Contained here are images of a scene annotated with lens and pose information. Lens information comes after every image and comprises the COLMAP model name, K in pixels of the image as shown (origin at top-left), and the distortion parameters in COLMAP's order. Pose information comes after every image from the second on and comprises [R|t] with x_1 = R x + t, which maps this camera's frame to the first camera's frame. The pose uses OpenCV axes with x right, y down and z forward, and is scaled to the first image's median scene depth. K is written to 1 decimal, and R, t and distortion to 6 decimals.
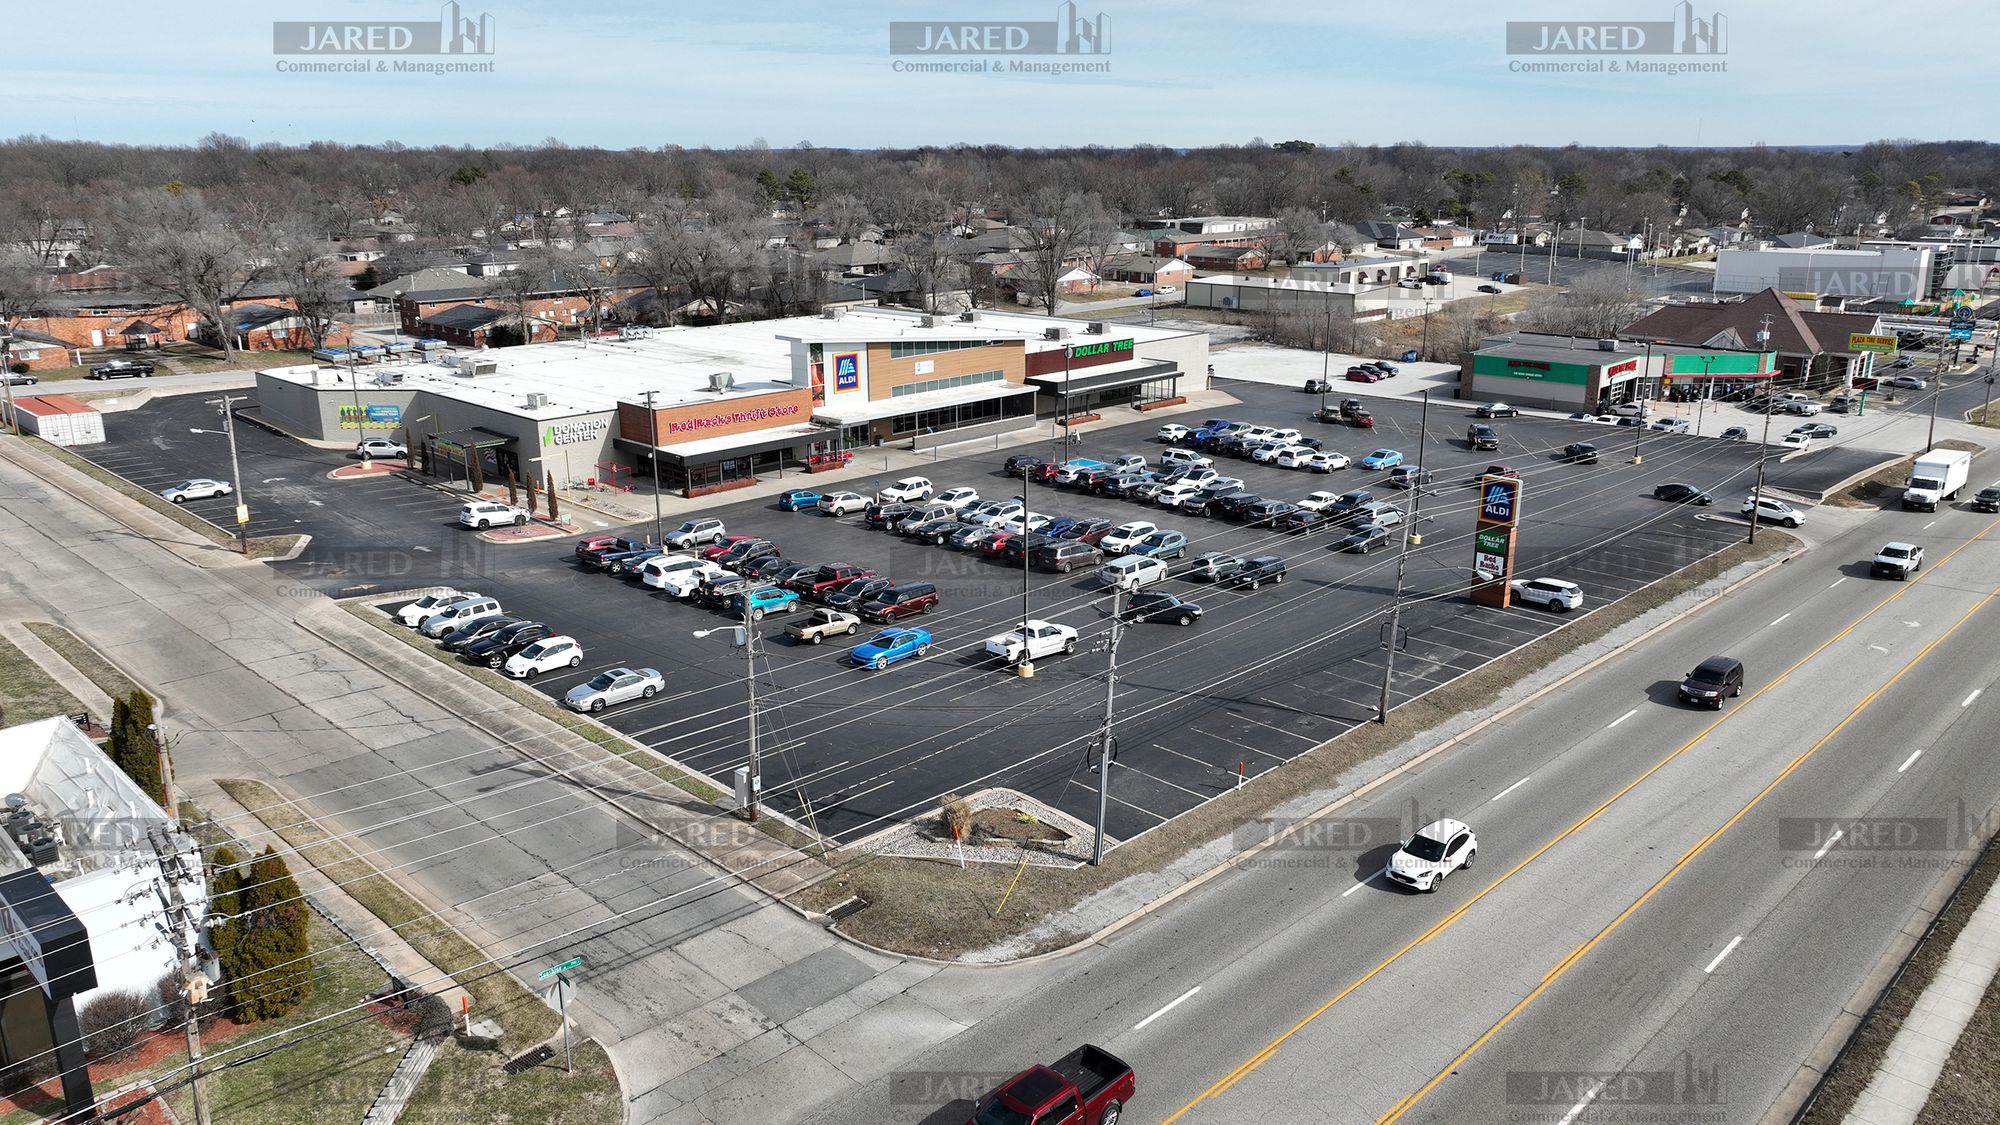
lens RADIAL K [[1406.2, 0, 994.8], [0, 1406.2, 564.6], [0, 0, 1]] dist [0.000737, 0.002526]
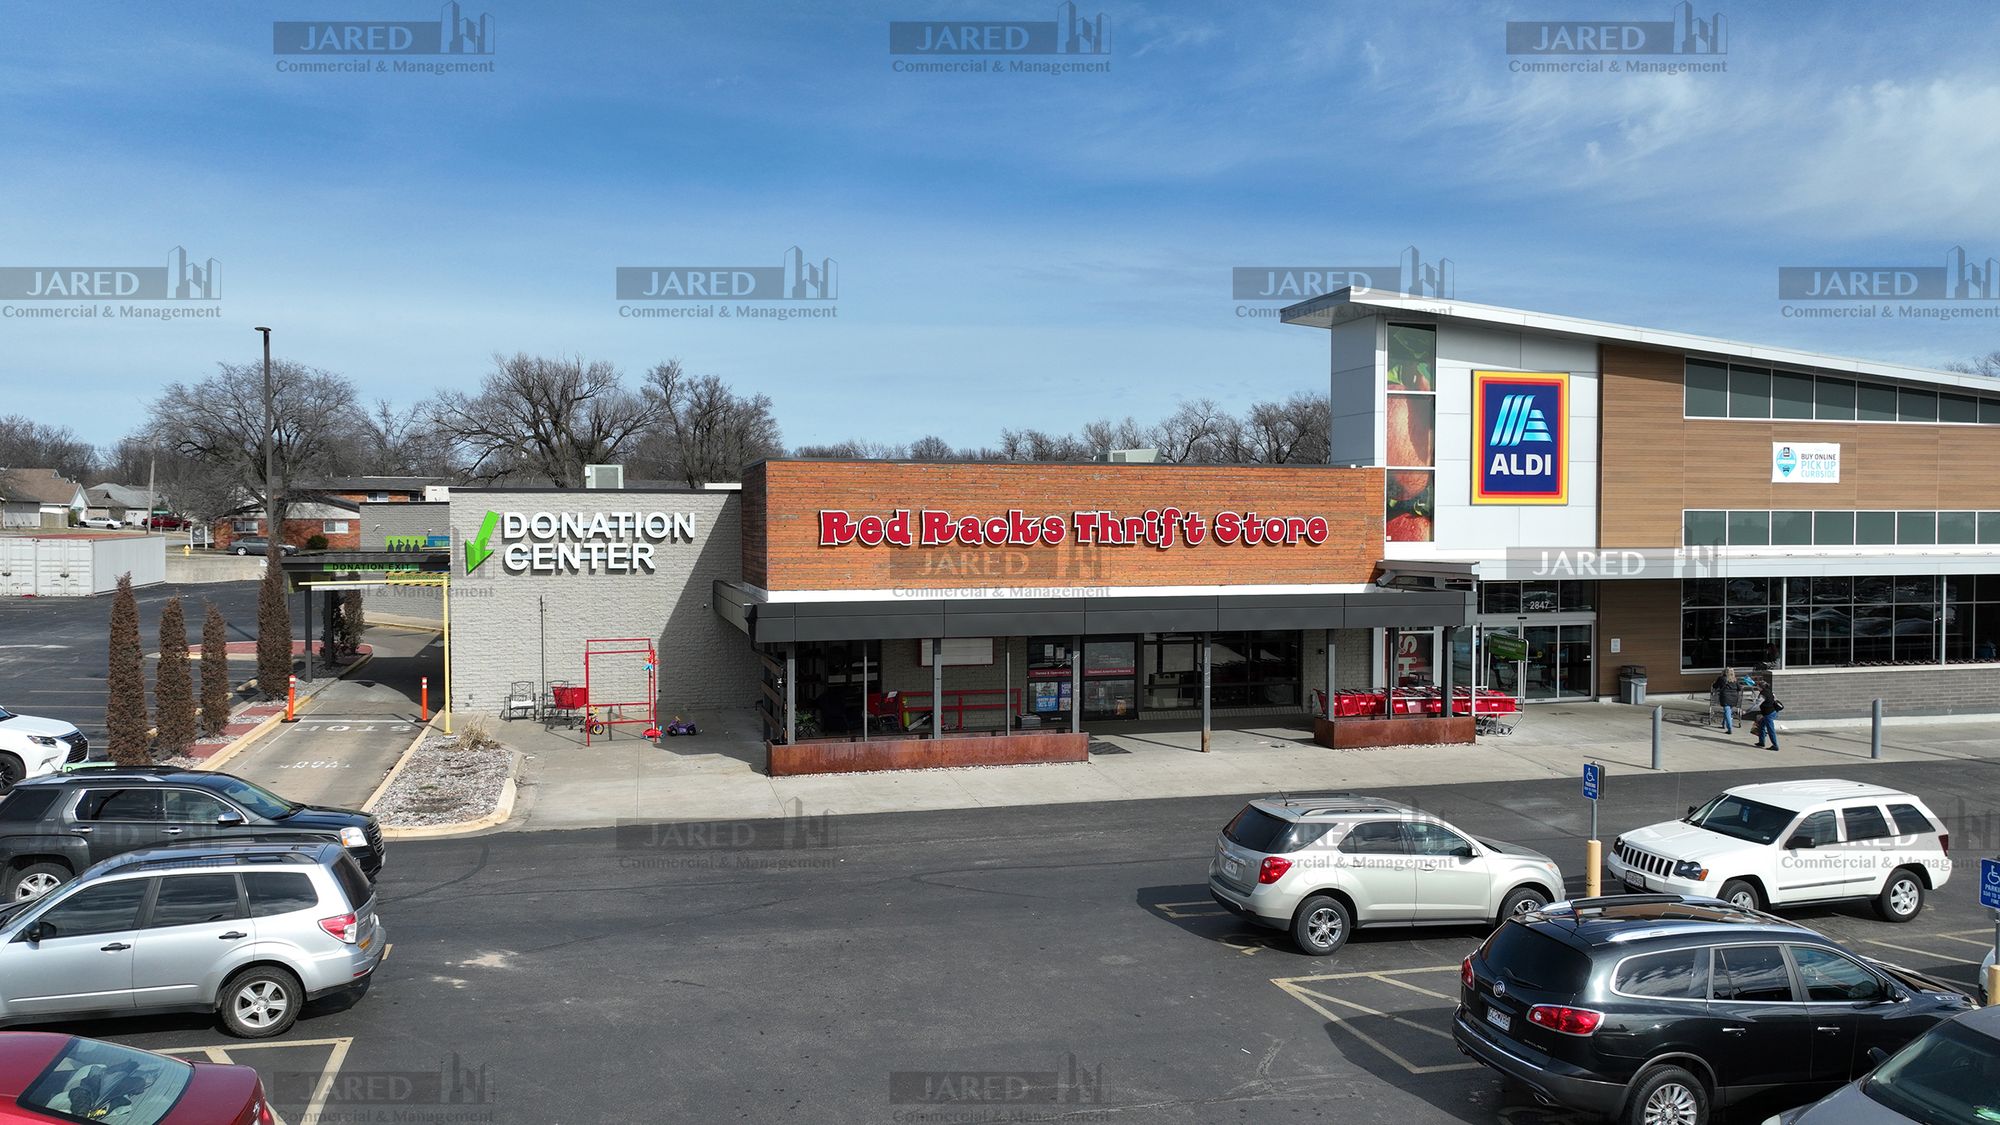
lens RADIAL K [[1406.2, 0, 994.8], [0, 1406.2, 564.6], [0, 0, 1]] dist [0.000737, 0.002526]
pose [[0.869499, 0.019171, -0.493562, -0.059027], [-0.143551, 0.965923, -0.215373, -0.033556], [0.472614, 0.258119, 0.842621, 0.760585]]
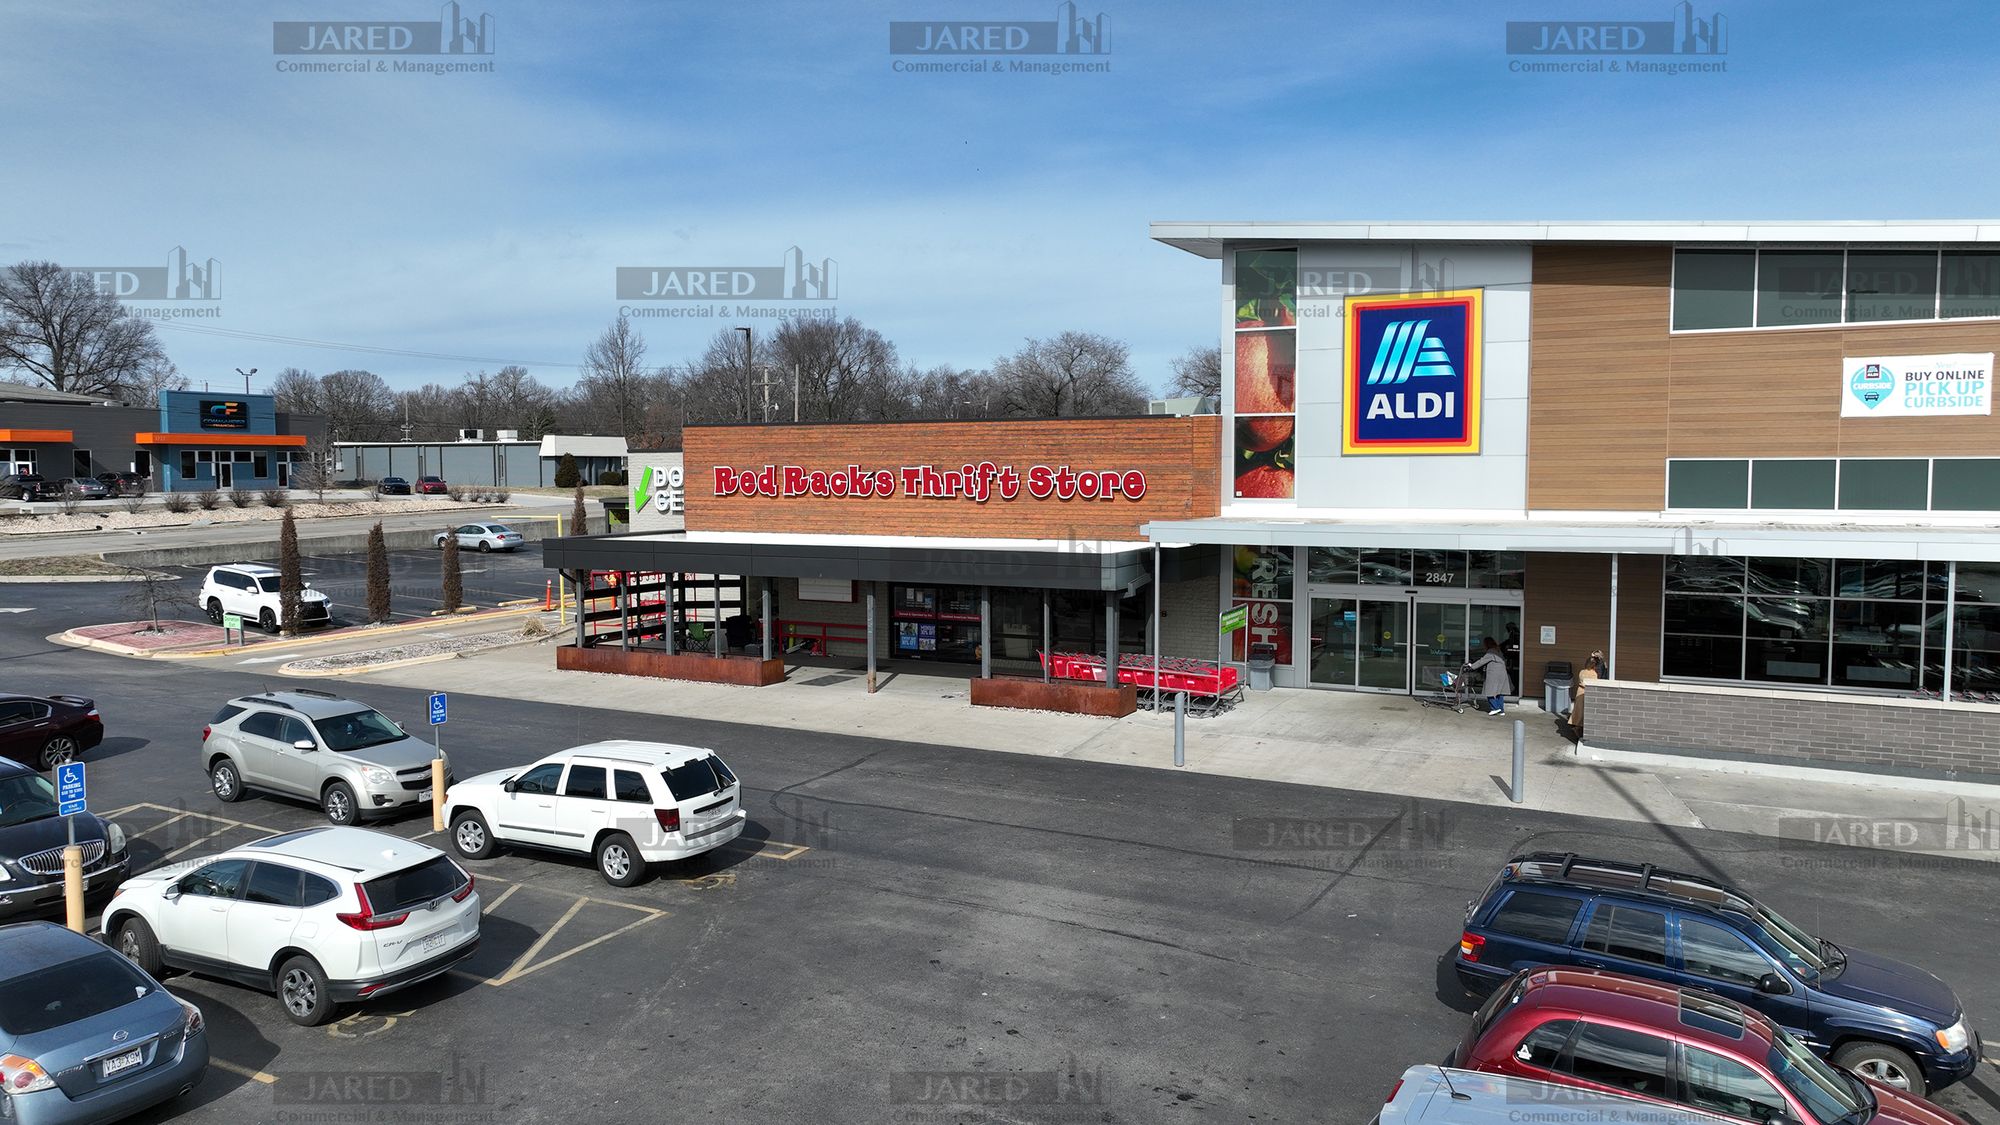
lens RADIAL K [[1406.2, 0, 994.8], [0, 1406.2, 564.6], [0, 0, 1]] dist [0.000737, 0.002526]
pose [[0.296172, 0.070258, -0.952547, 0.117616], [-0.267514, 0.963478, -0.012113, -0.089185], [0.916907, 0.258407, 0.304150, 0.937833]]
